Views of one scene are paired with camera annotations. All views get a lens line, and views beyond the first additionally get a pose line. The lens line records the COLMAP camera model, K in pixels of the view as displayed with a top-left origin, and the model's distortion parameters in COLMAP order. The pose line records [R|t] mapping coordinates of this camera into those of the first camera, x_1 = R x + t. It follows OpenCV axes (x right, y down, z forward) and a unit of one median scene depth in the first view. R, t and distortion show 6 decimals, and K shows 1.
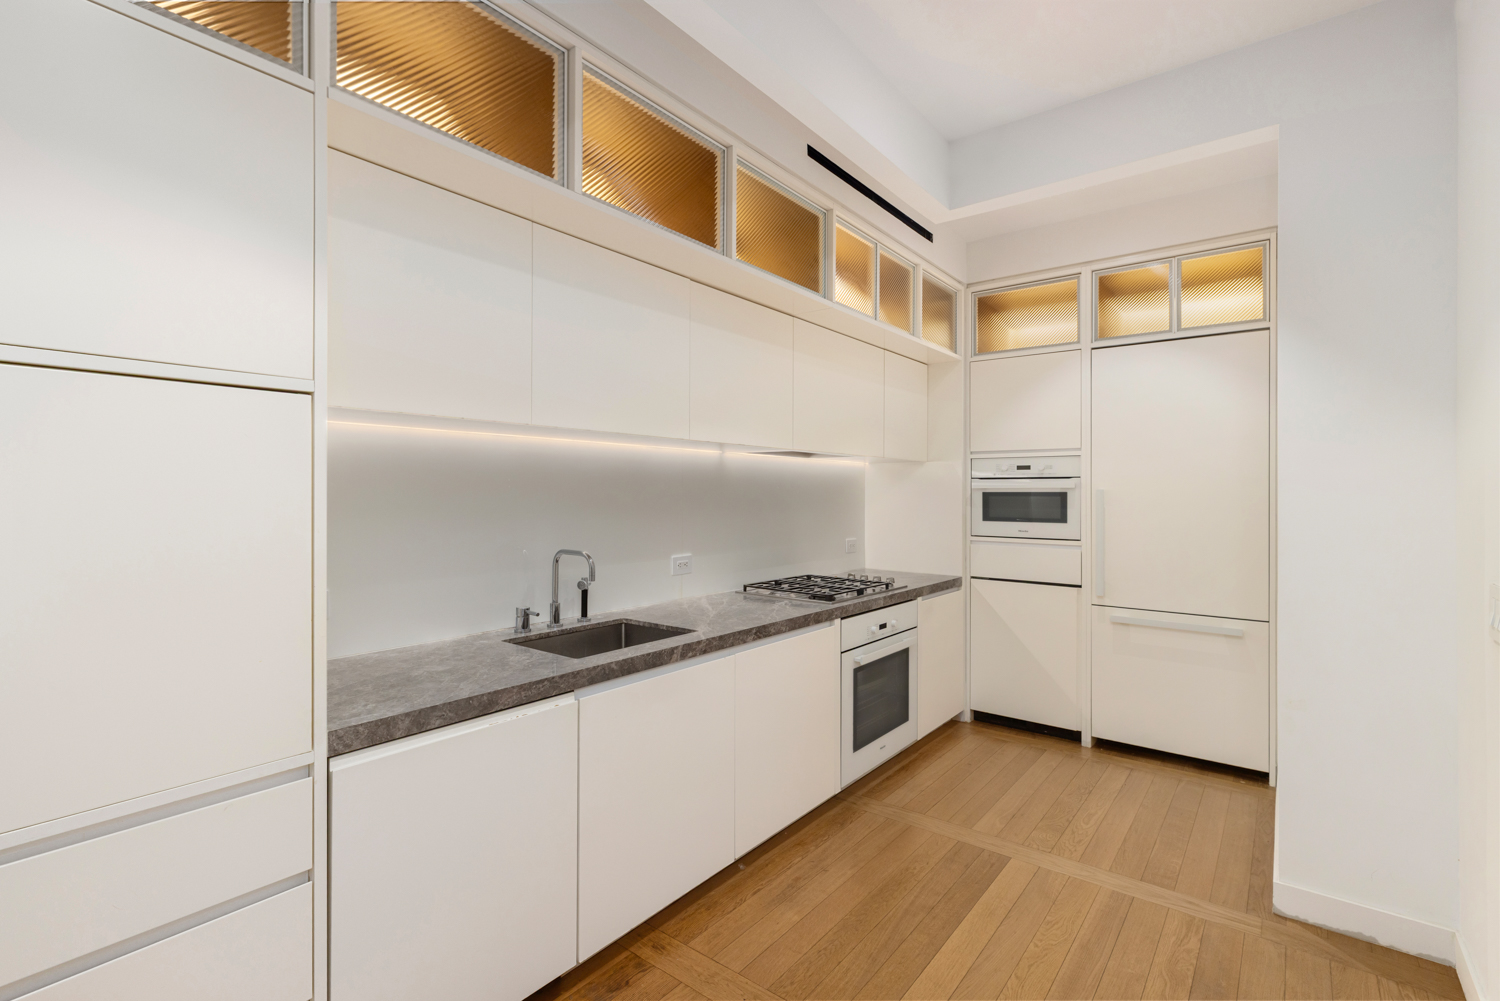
lens RADIAL K [[685.7, 0, 752.0], [0, 685.7, 488.2], [0, 0, 1]] dist [-0.016074, -0.000858]
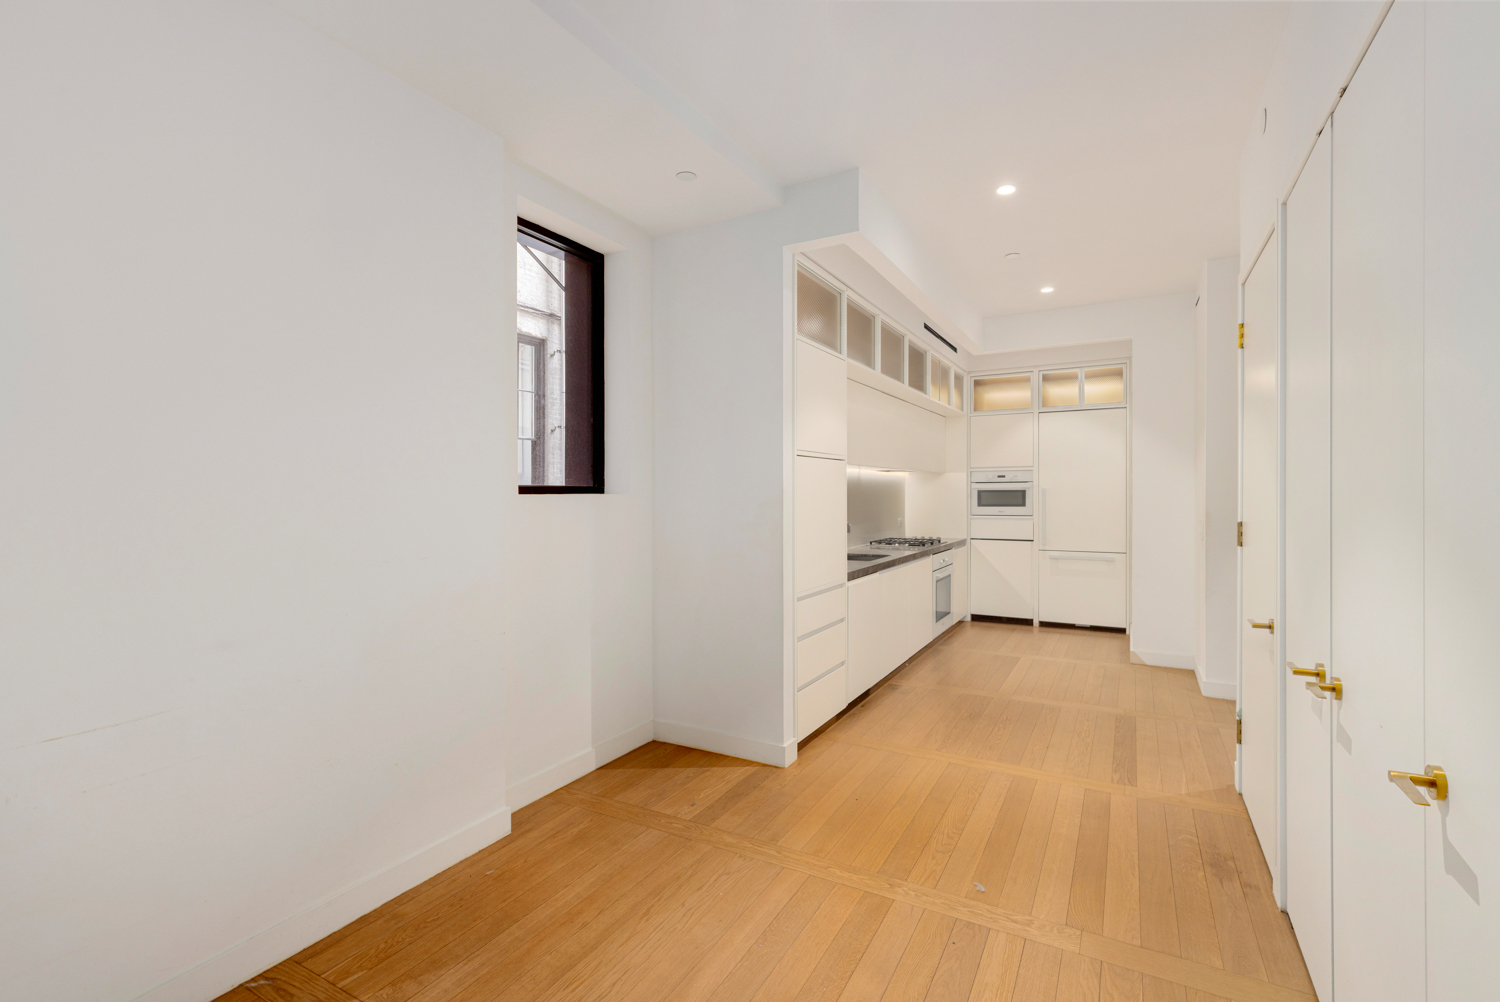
lens RADIAL K [[685.7, 0, 747.2], [0, 685.7, 508.4], [0, 0, 1]] dist [-0.016074, -0.000858]
pose [[0.988636, -0.015507, 0.149530, -0.565035], [0.010988, 0.999459, 0.031001, -0.009708], [-0.149930, -0.029005, 0.988271, -0.719428]]
